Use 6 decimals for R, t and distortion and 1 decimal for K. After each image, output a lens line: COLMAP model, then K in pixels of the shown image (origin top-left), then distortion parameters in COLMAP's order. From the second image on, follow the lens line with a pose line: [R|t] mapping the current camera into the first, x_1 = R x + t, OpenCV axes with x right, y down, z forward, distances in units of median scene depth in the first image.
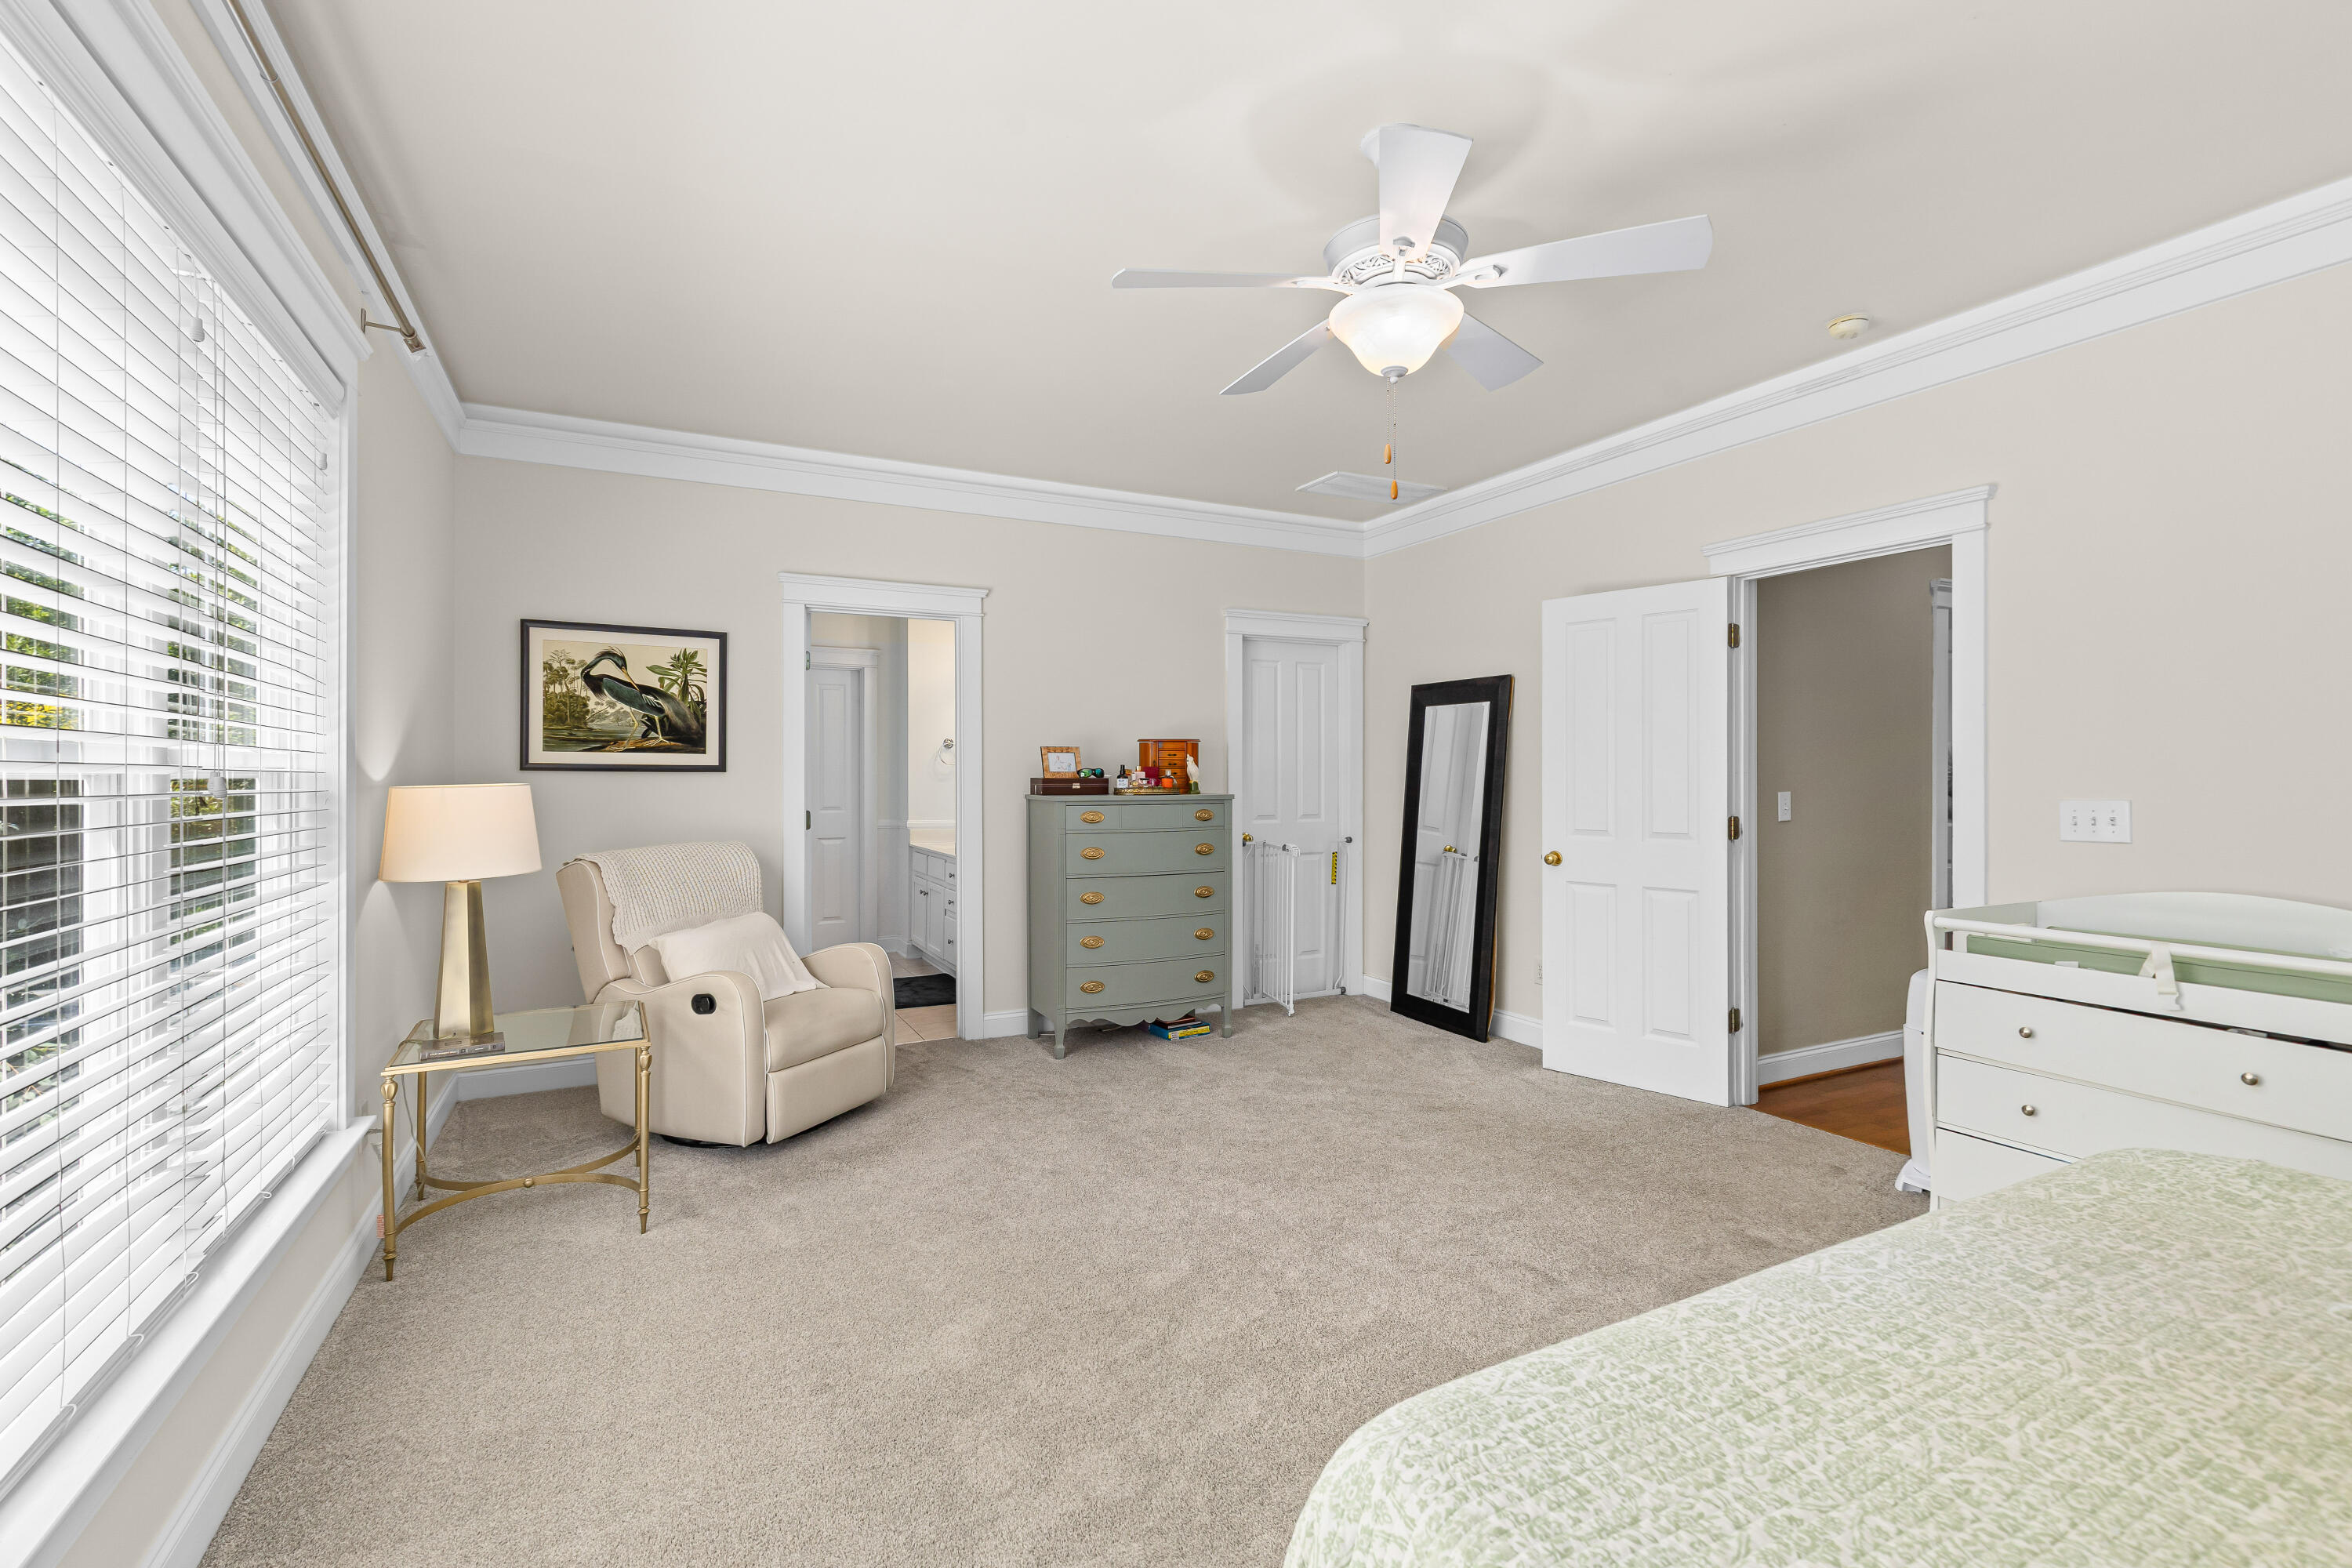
lens RADIAL K [[1057.0, 0, 1183.1], [0, 1057.0, 772.9], [0, 0, 1]] dist [0.005920, -0.000512]
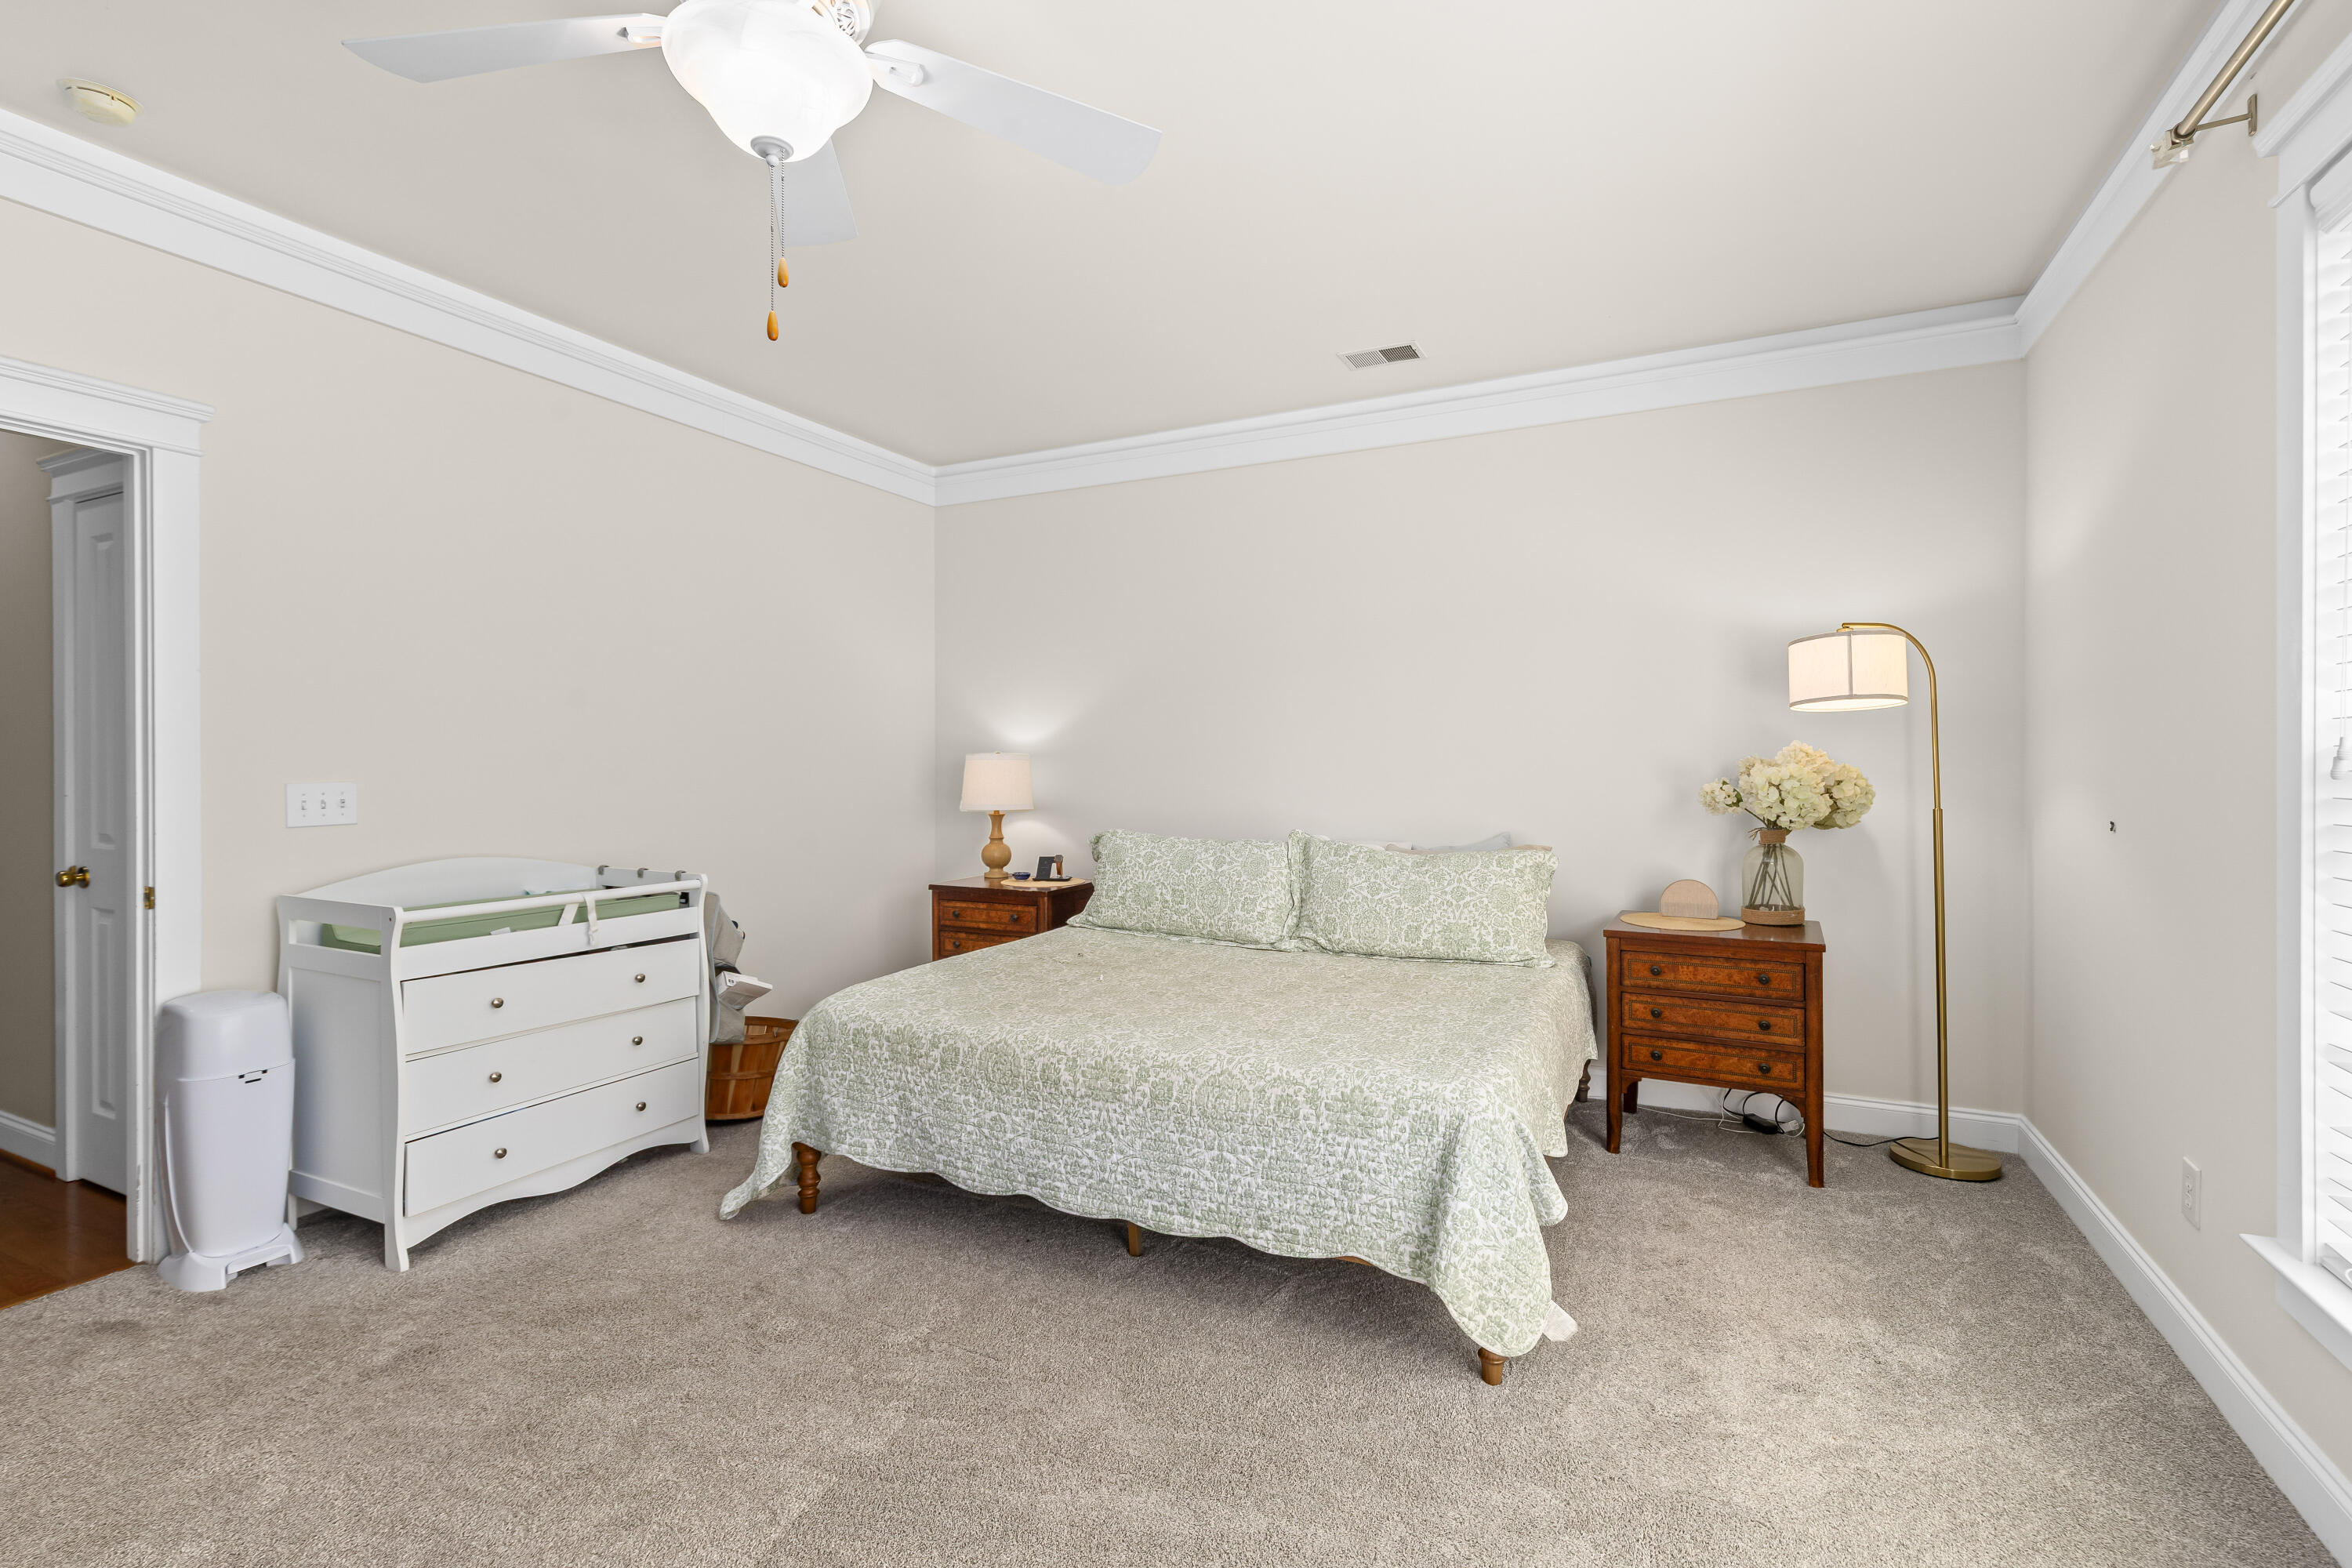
lens RADIAL K [[1057.0, 0, 1183.1], [0, 1057.0, 772.9], [0, 0, 1]] dist [0.005920, -0.000512]
pose [[-0.602316, -0.003538, 0.798250, -0.470199], [-0.002912, 0.999993, 0.002235, 0.014546], [-0.798252, -0.000979, -0.602322, 1.149237]]
